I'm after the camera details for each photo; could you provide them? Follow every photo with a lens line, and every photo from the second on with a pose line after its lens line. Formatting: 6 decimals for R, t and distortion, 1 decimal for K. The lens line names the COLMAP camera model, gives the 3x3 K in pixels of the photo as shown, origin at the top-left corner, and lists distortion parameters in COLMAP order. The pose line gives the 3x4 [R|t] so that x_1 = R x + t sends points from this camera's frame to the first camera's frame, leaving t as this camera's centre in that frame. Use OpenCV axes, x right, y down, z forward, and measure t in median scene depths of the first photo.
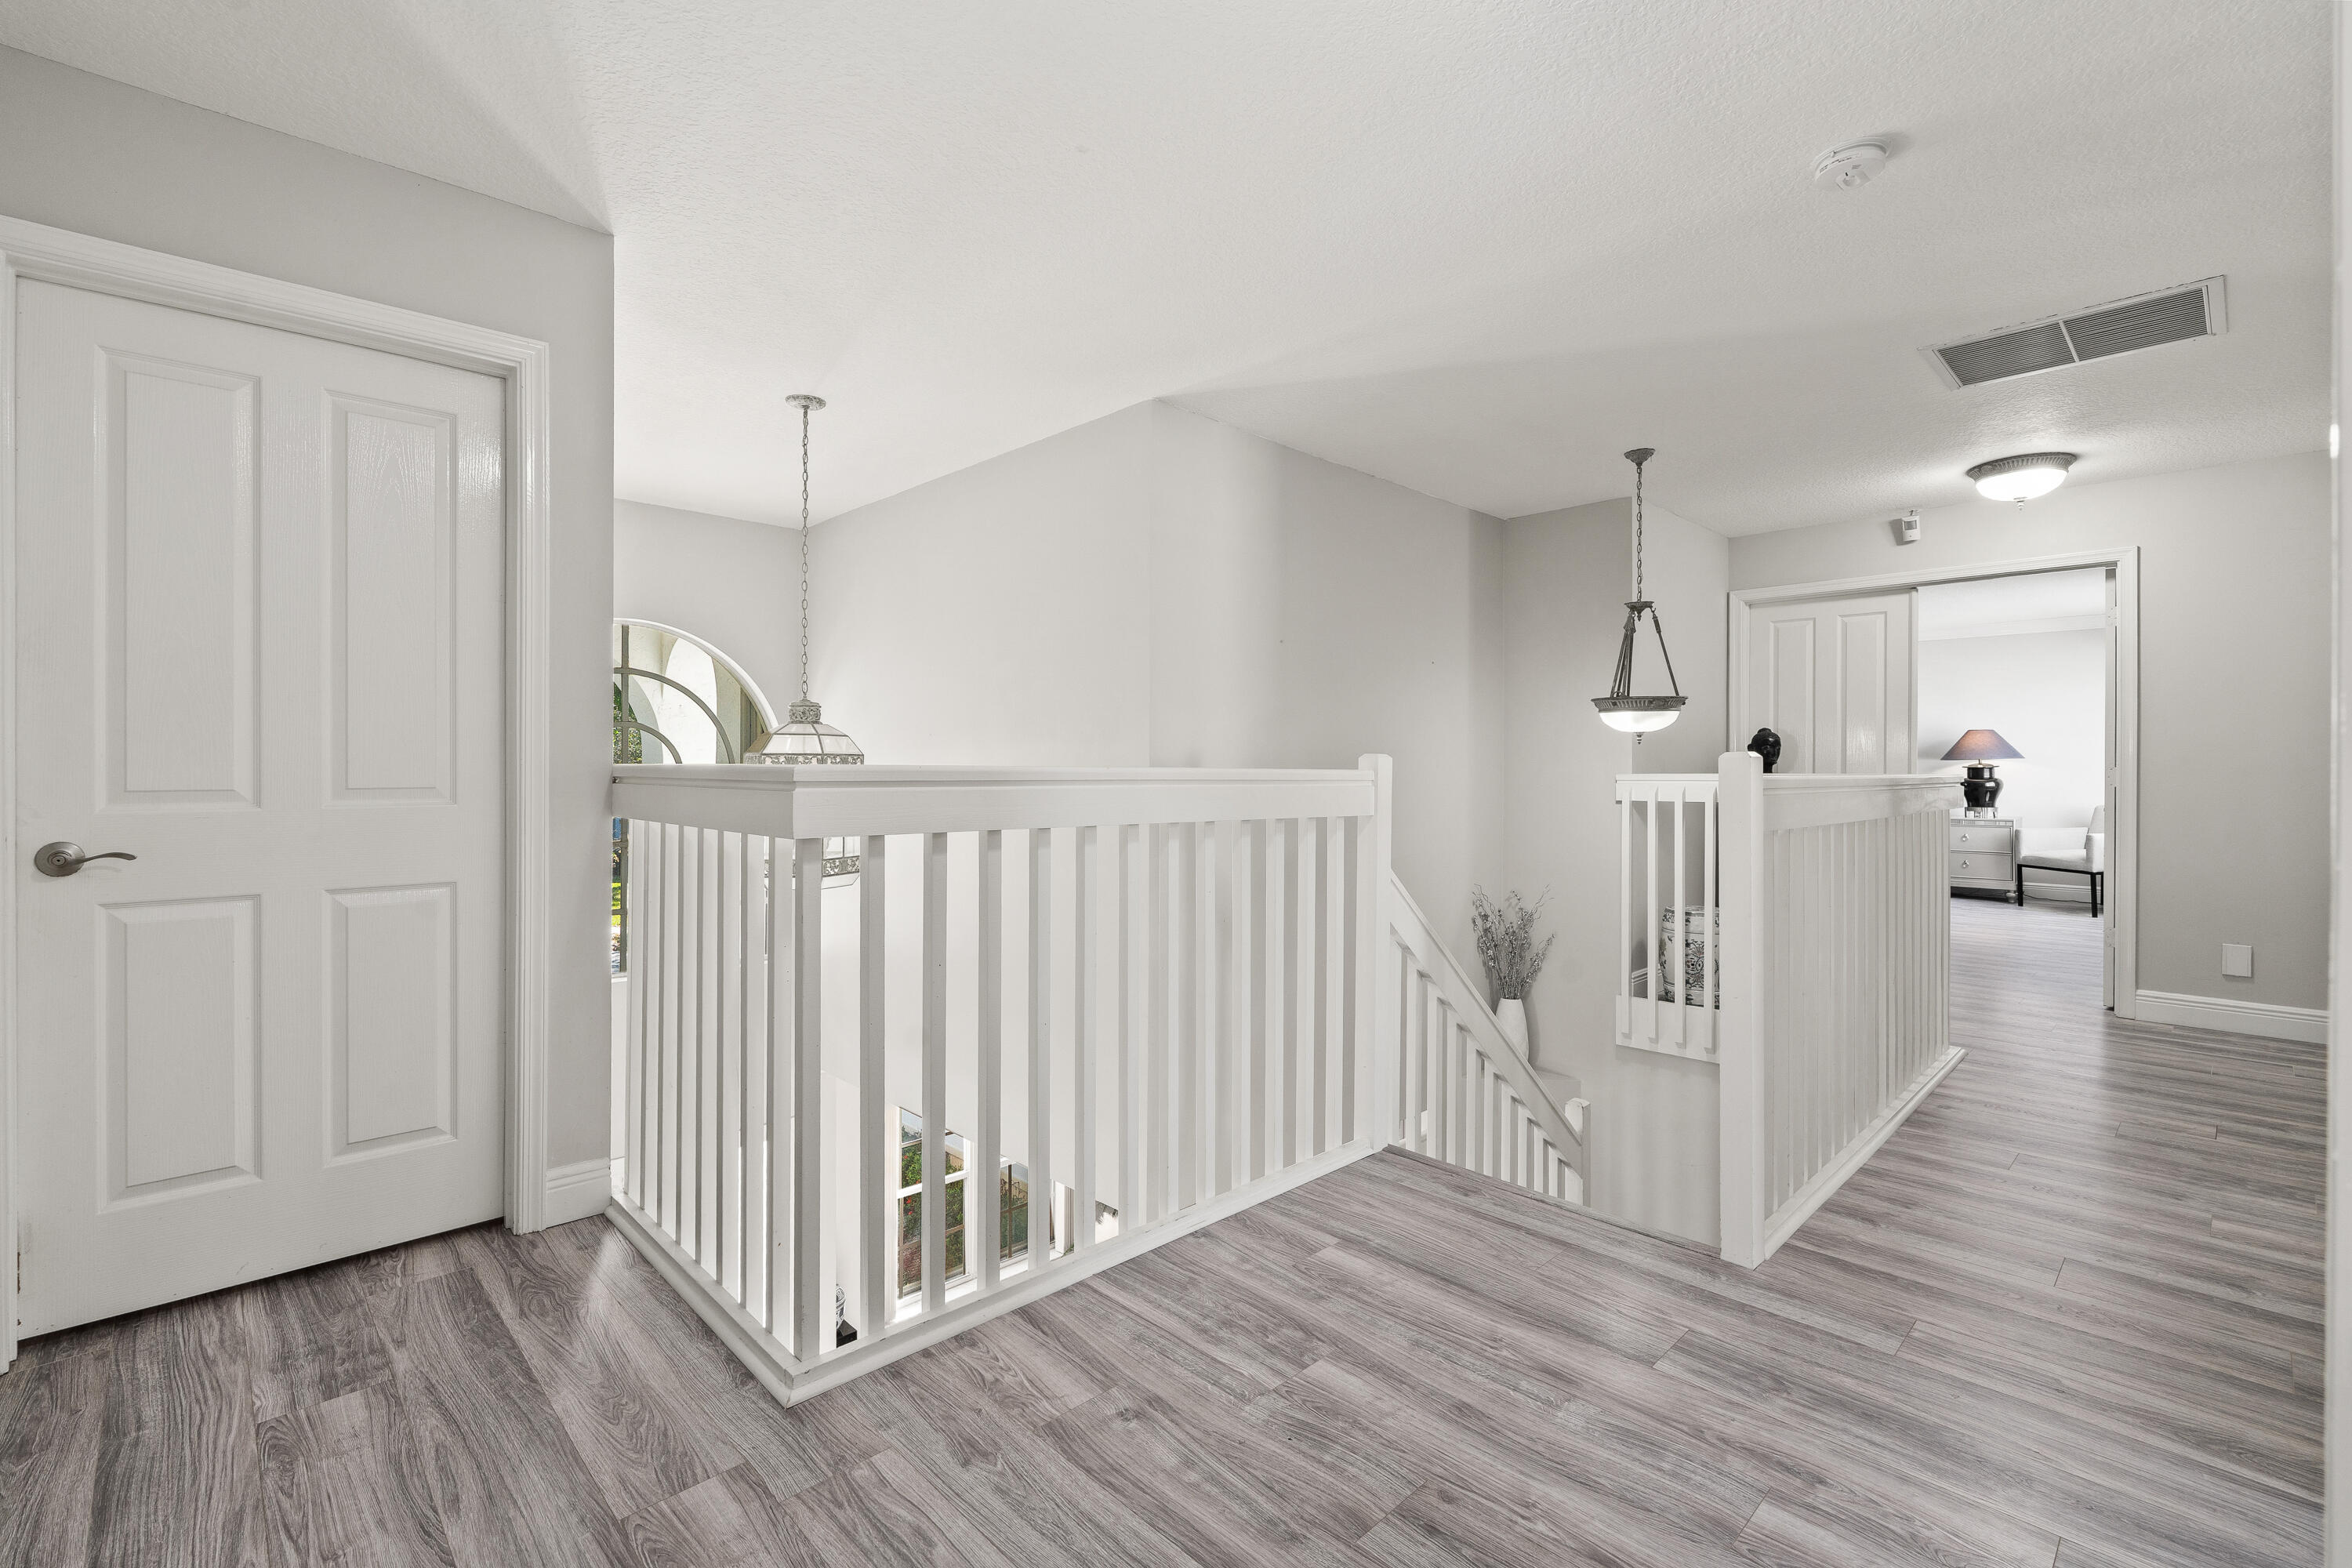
lens RADIAL K [[1030.2, 0, 1169.6], [0, 1030.2, 775.9], [0, 0, 1]] dist [-0.000782, 0.000050]
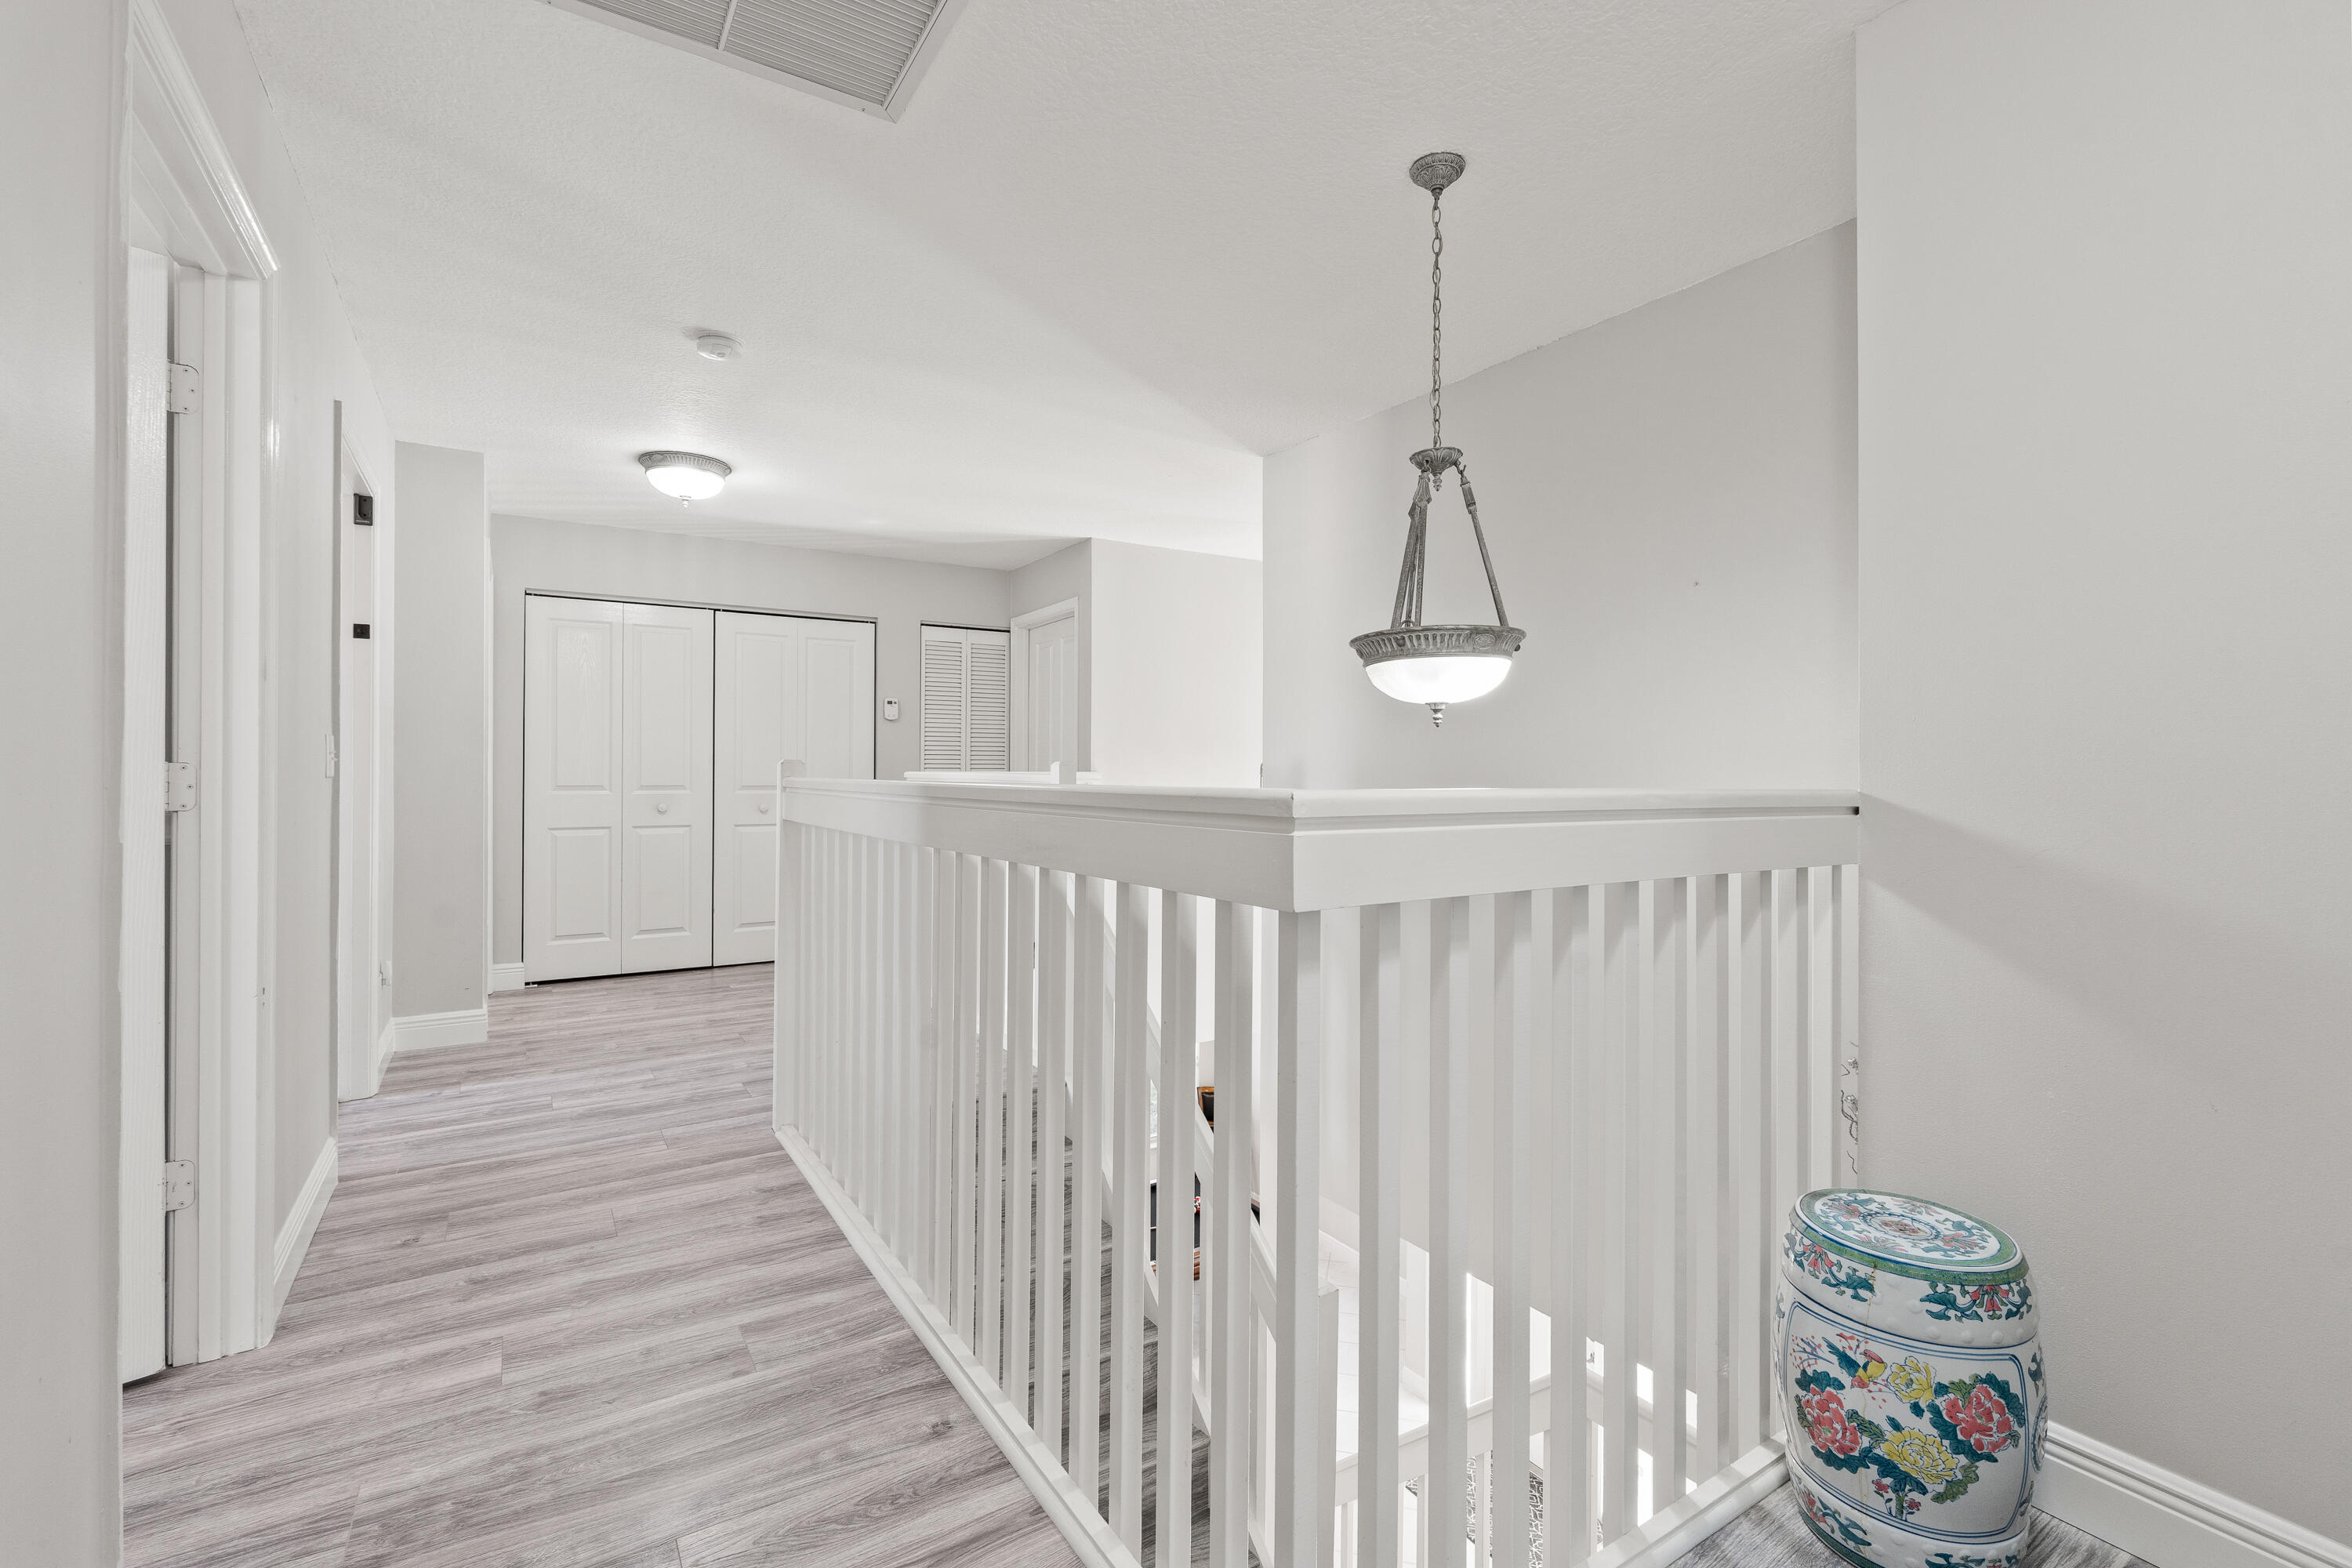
lens RADIAL K [[1030.2, 0, 1169.6], [0, 1030.2, 775.9], [0, 0, 1]] dist [-0.000782, 0.000050]
pose [[-0.195121, -0.003140, -0.980774, 0.993265], [-0.011628, 0.999932, -0.000888, -0.003490], [0.980710, 0.011232, -0.195144, 0.971444]]
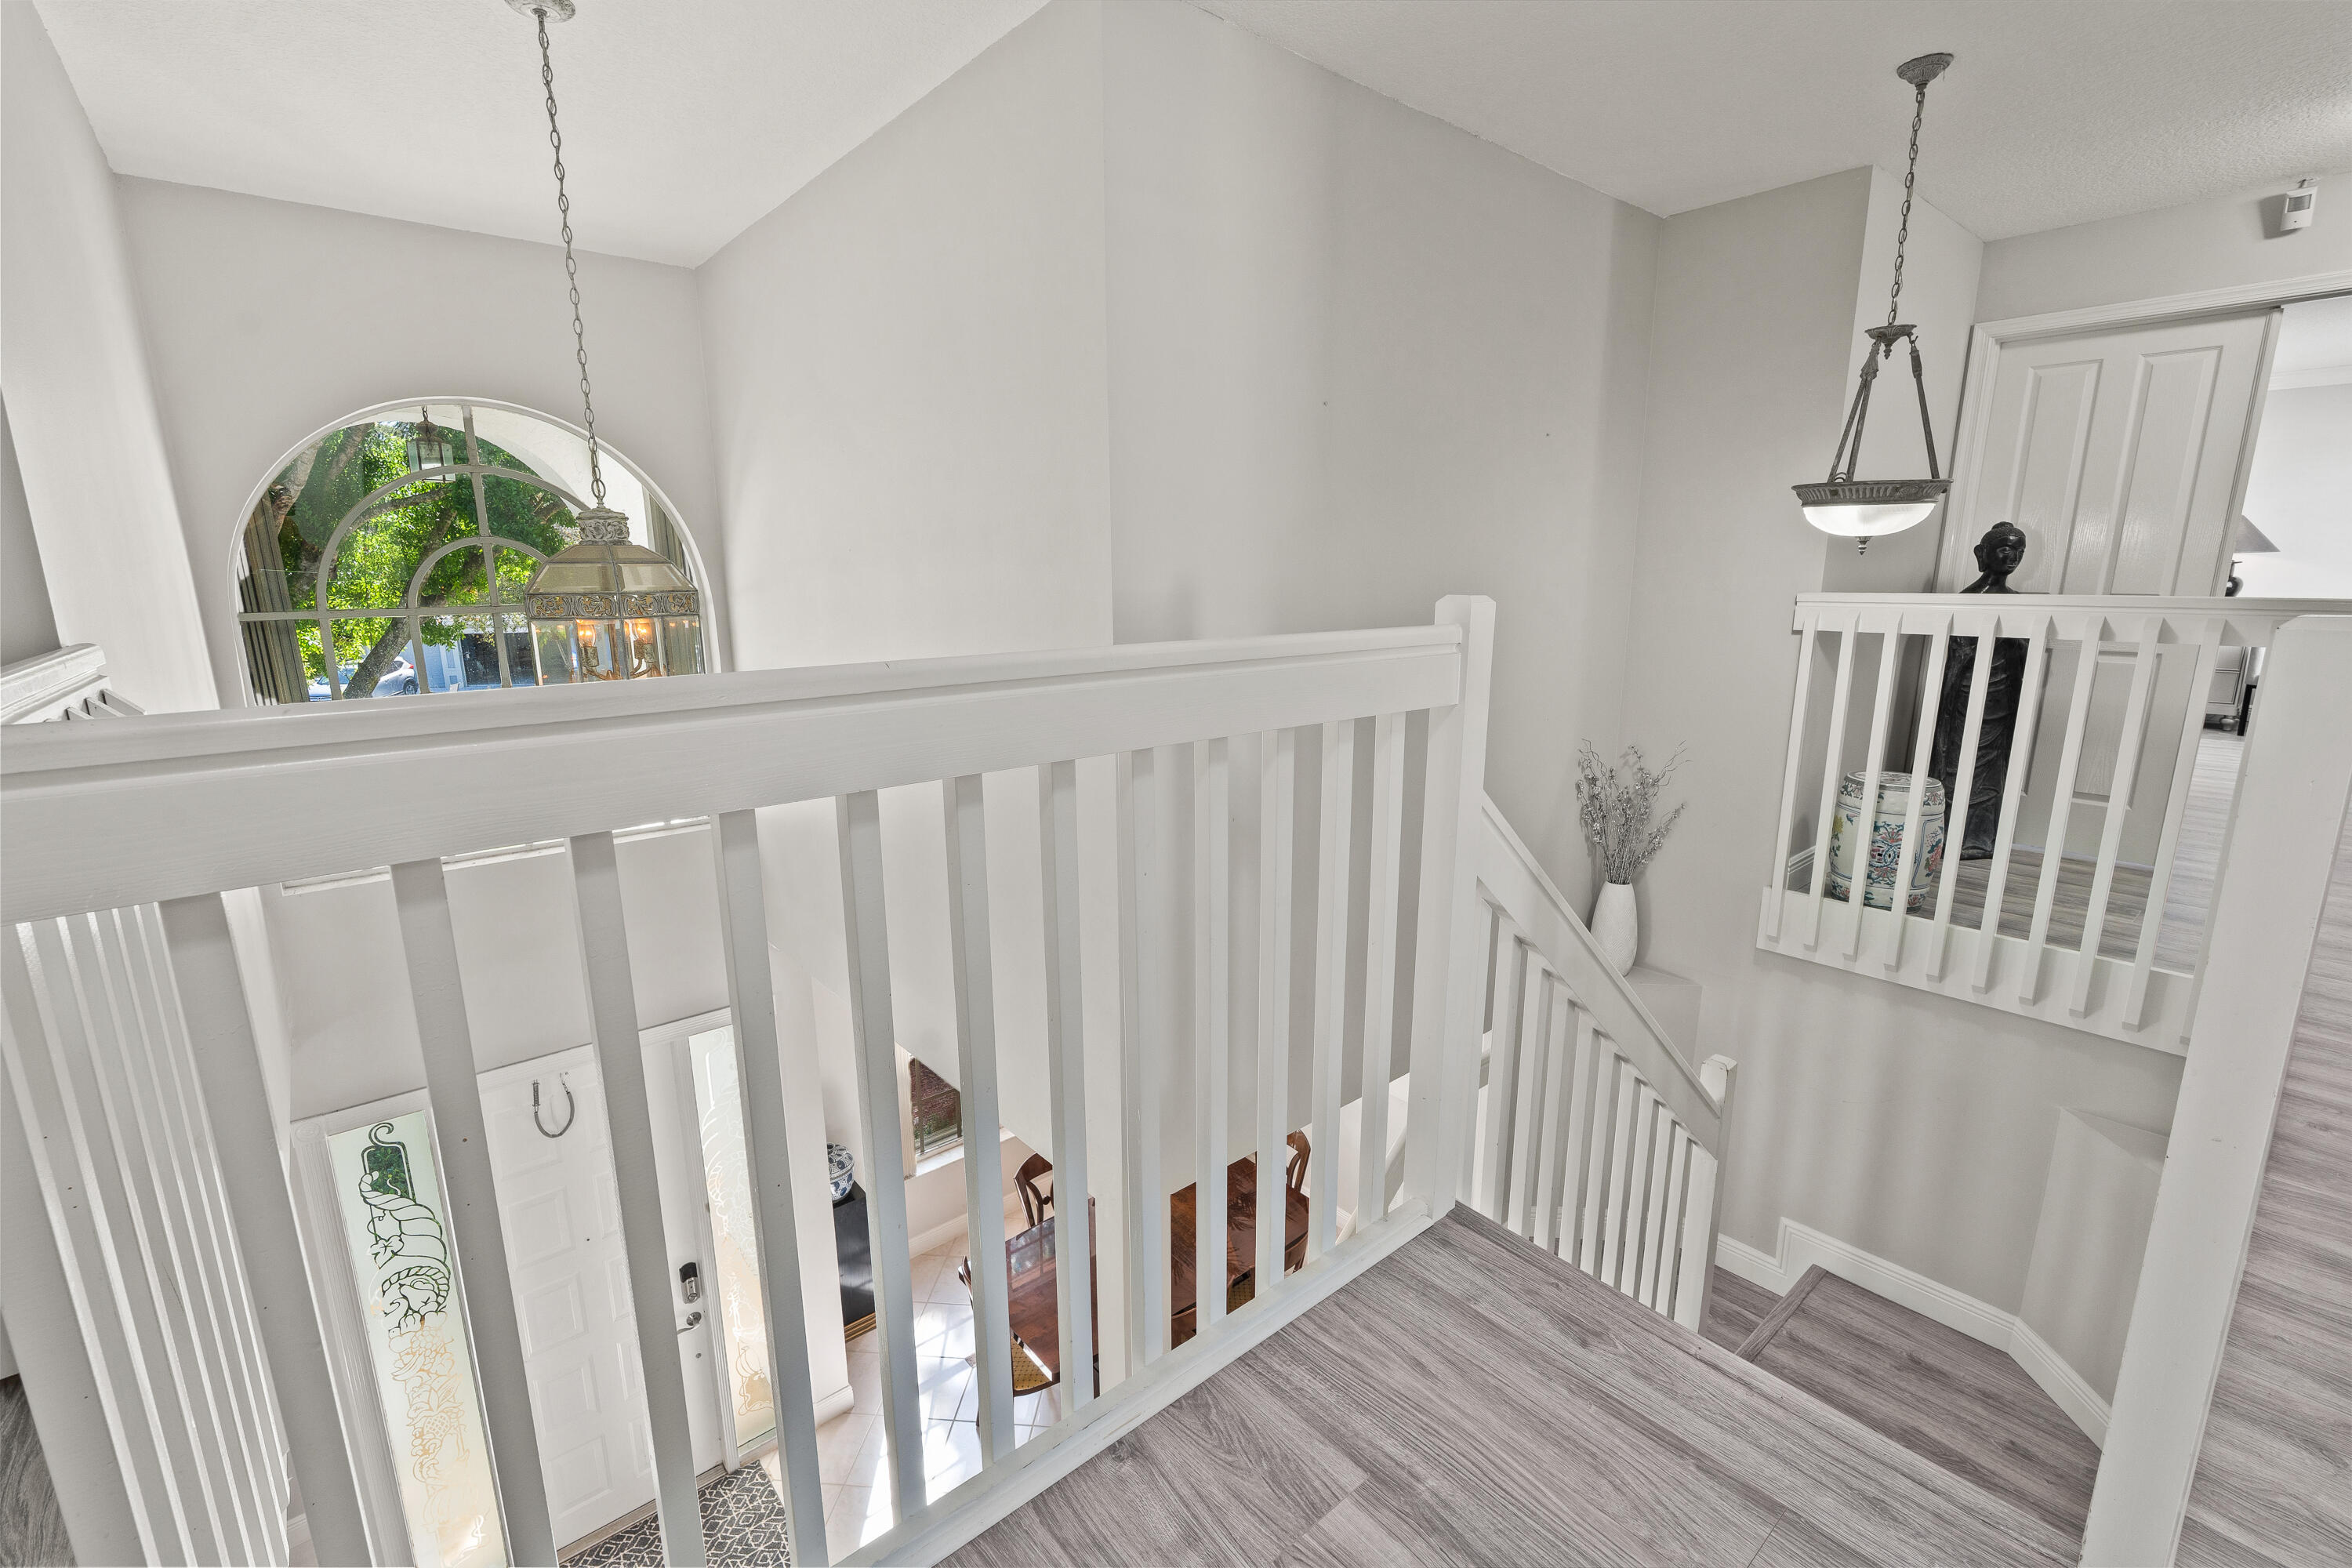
lens RADIAL K [[1016.1, 0, 1168.8], [0, 1016.1, 785.1], [0, 0, 1]] dist [-0.002202, 0.000022]
pose [[0.997602, 0.003990, -0.069102, 0.052755], [0.010505, 0.978044, 0.208133, -0.026389], [0.068415, -0.208360, 0.975656, 0.294370]]
